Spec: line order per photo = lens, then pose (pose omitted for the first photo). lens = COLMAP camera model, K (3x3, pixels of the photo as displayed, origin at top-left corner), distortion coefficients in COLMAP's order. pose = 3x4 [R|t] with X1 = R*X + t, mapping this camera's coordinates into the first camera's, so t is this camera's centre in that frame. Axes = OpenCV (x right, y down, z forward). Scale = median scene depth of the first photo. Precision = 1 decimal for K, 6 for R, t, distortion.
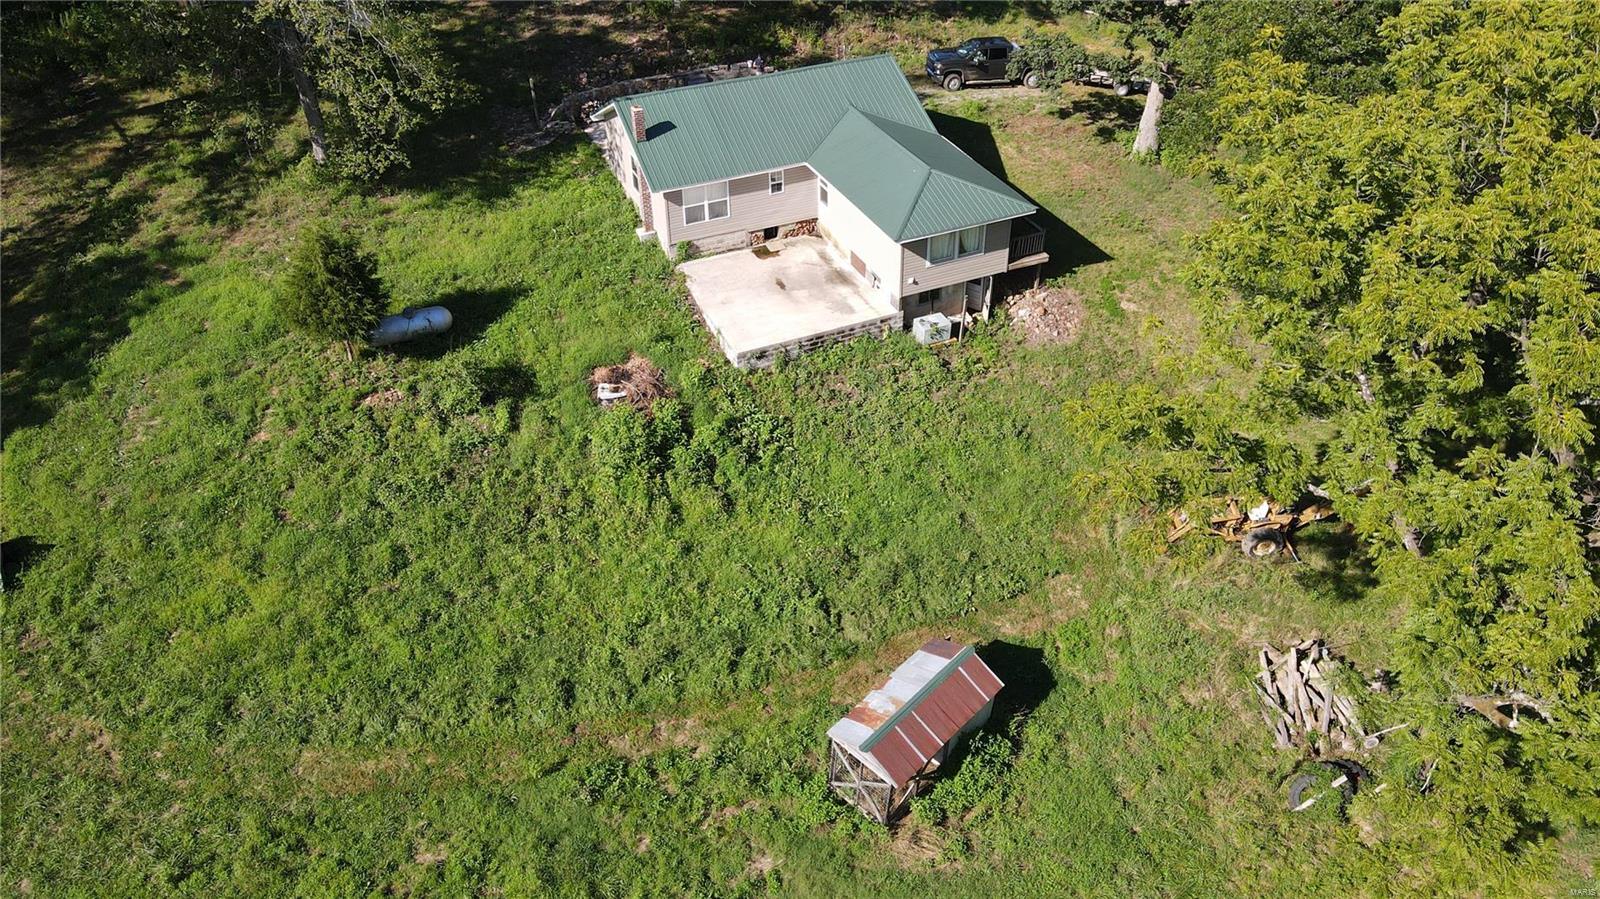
lens RADIAL K [[1178.6, 0, 805.9], [0, 1178.6, 442.5], [0, 0, 1]] dist [-0.008271, 0.040530]
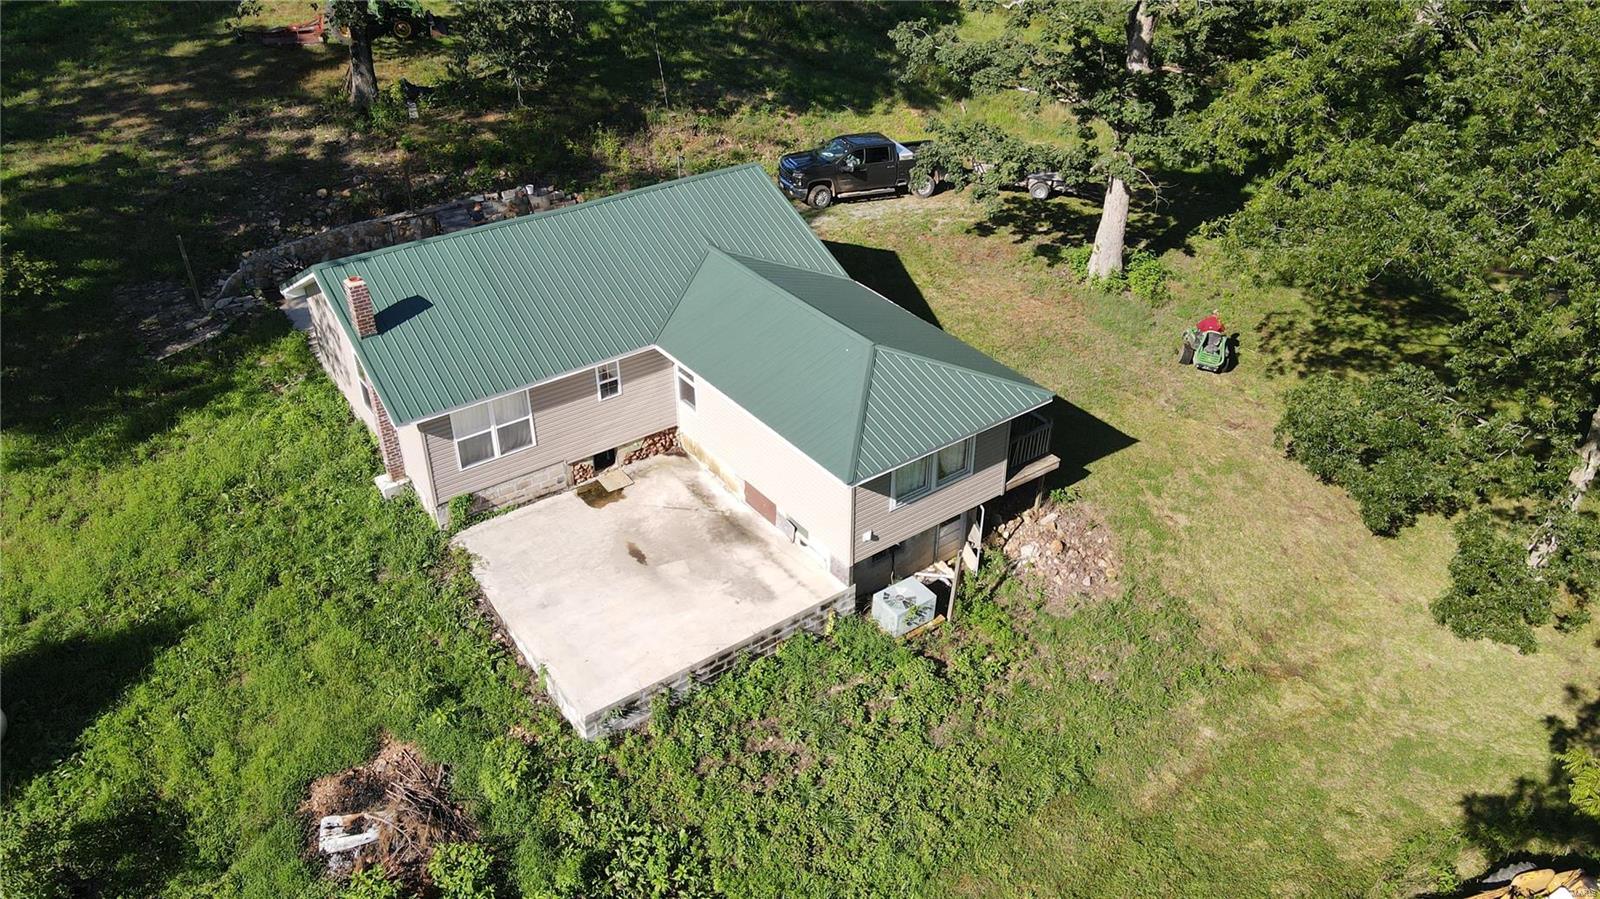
lens RADIAL K [[1178.6, 0, 805.9], [0, 1178.6, 442.5], [0, 0, 1]] dist [-0.008271, 0.040530]
pose [[0.977316, -0.103414, 0.184820, -0.043674], [0.118636, 0.990231, -0.073264, -0.141224], [-0.175438, 0.093528, 0.980038, 0.415139]]
